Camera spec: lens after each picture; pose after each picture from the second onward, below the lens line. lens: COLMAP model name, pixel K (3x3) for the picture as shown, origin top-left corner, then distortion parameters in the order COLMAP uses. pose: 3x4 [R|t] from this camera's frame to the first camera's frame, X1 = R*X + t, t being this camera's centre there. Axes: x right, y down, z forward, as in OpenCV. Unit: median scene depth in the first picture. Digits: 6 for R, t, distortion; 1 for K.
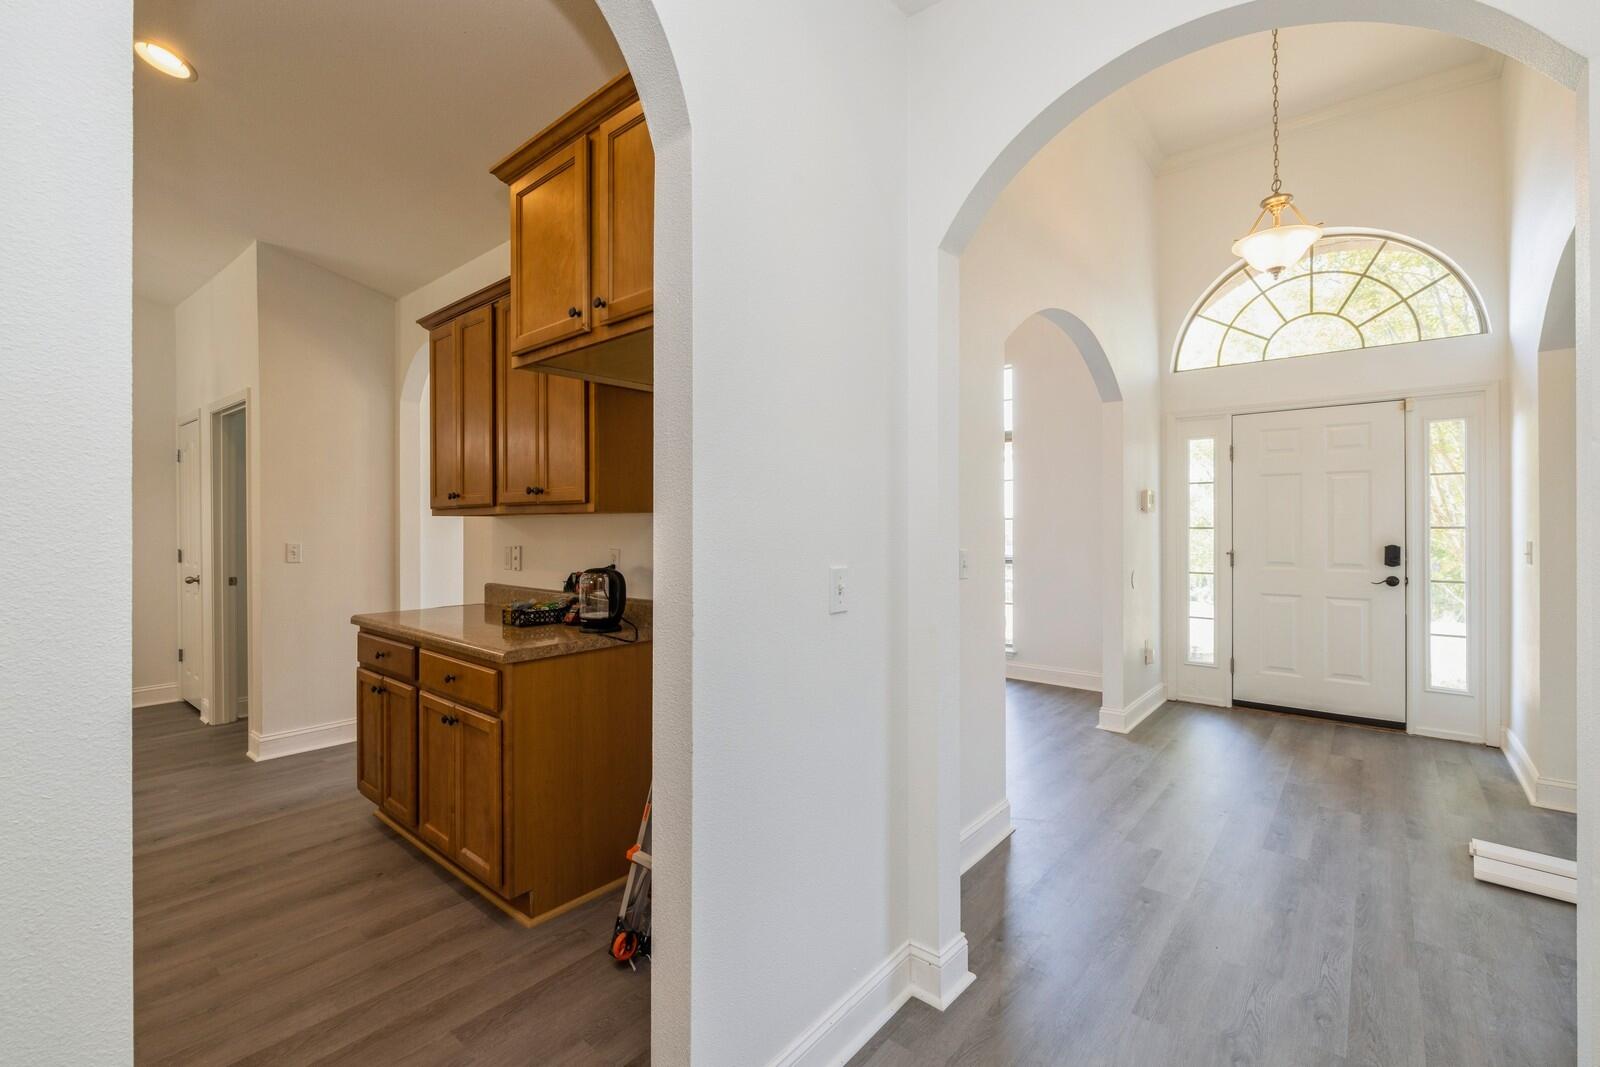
lens RADIAL K [[681.9, 0, 795.4], [0, 681.9, 532.9], [0, 0, 1]] dist [-0.004306, 0.001451]
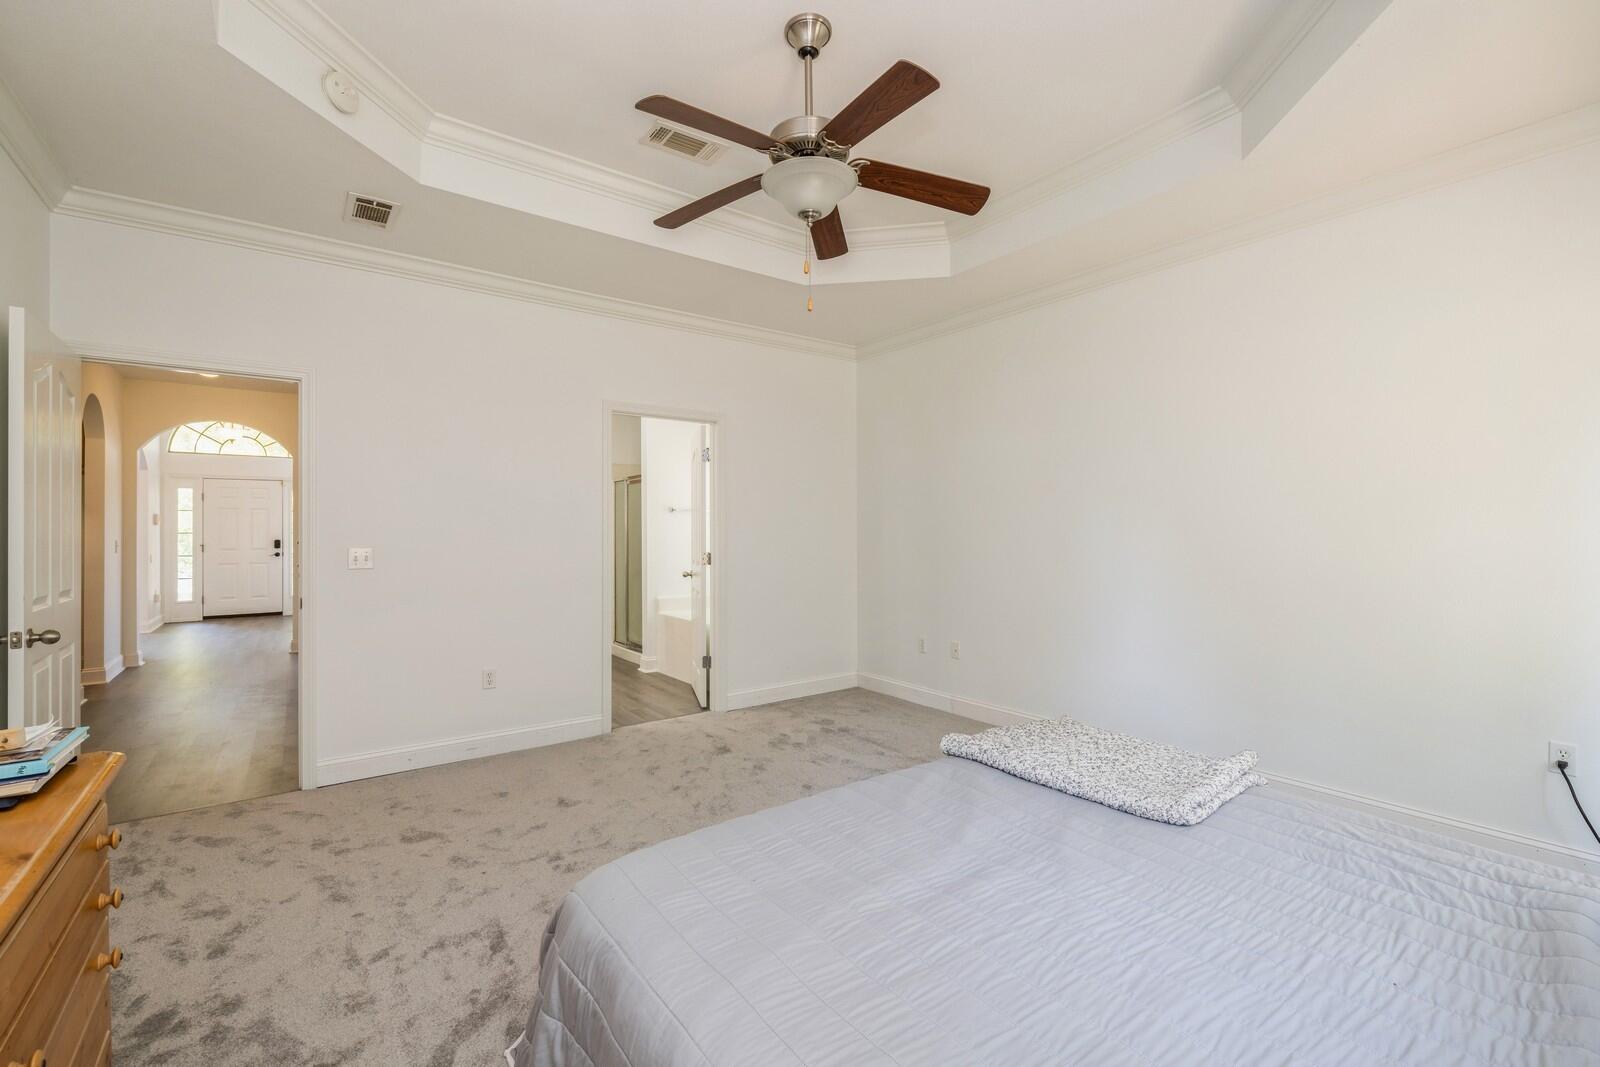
lens RADIAL K [[681.9, 0, 807.9], [0, 681.9, 520.4], [0, 0, 1]] dist [-0.004306, 0.001451]
pose [[0.272093, 0.018523, 0.962093, -0.935012], [0.020464, 0.999477, -0.025031, 0.048974], [-0.962053, 0.026499, 0.271571, -1.469021]]
